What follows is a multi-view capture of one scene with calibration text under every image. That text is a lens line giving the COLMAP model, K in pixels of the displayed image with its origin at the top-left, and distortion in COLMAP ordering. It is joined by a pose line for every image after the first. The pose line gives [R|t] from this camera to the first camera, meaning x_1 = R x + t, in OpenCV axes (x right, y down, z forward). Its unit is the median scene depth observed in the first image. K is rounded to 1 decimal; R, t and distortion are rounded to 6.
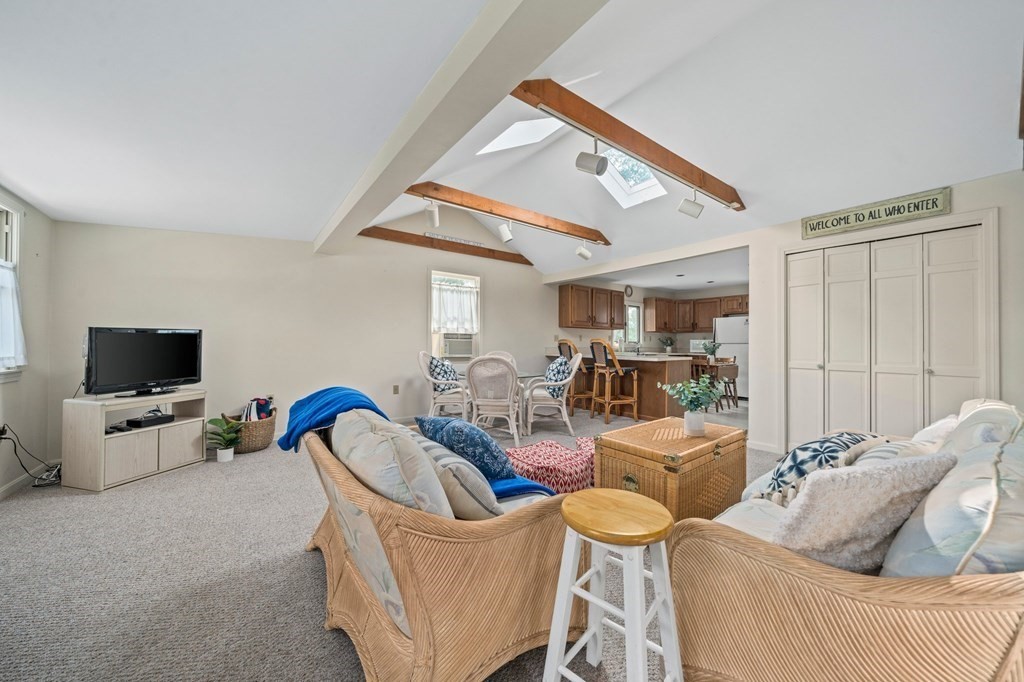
lens RADIAL K [[360.8, 0, 512.0], [0, 360.8, 341.0], [0, 0, 1]] dist [0.000135, 0.000018]
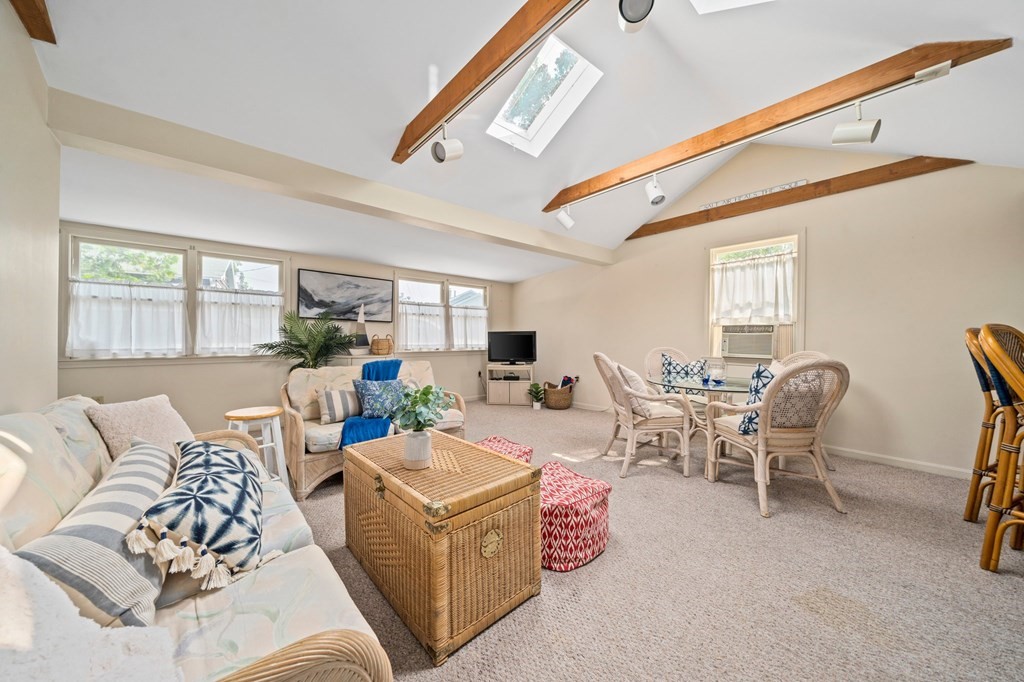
lens RADIAL K [[349.3, 0, 512.0], [0, 349.3, 341.0], [0, 0, 1]] dist [-0.000135, 0.000036]
pose [[0.092657, 0.005073, -0.995685, 0.432589], [0.005687, 0.999968, 0.005625, 0.004043], [0.995682, -0.006184, 0.092625, 0.397666]]
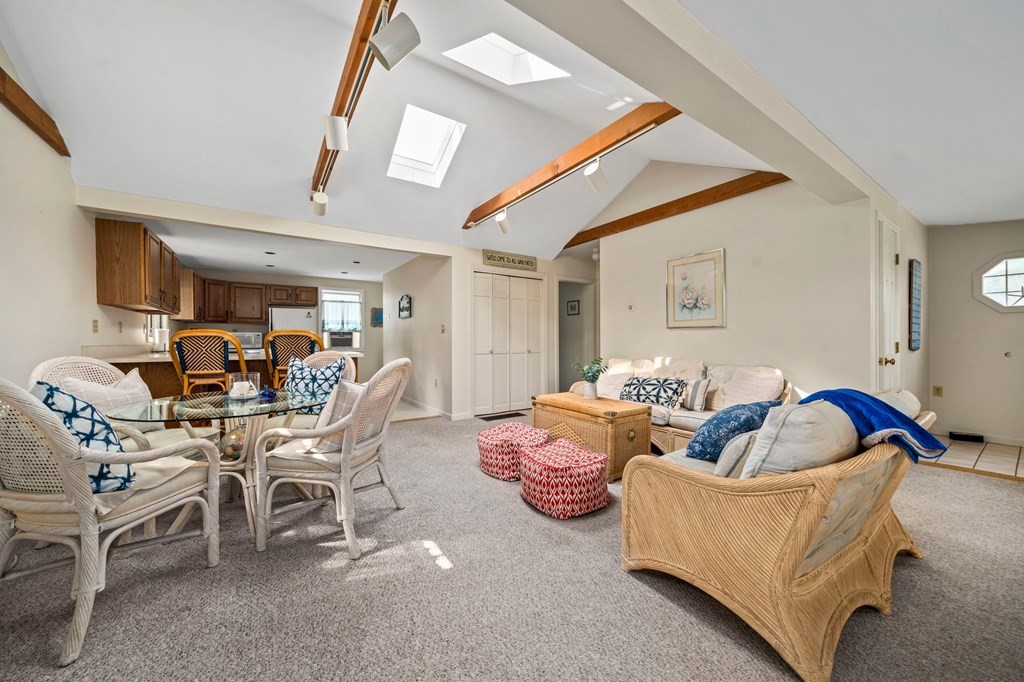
lens RADIAL K [[369.3, 0, 512.0], [0, 369.3, 341.0], [0, 0, 1]] dist [0.000602, 0.000050]
pose [[0.050841, -0.010159, 0.998655, -0.361712], [-0.005389, 0.999931, 0.010446, 0.004731], [-0.998692, -0.005913, 0.050783, 0.447570]]
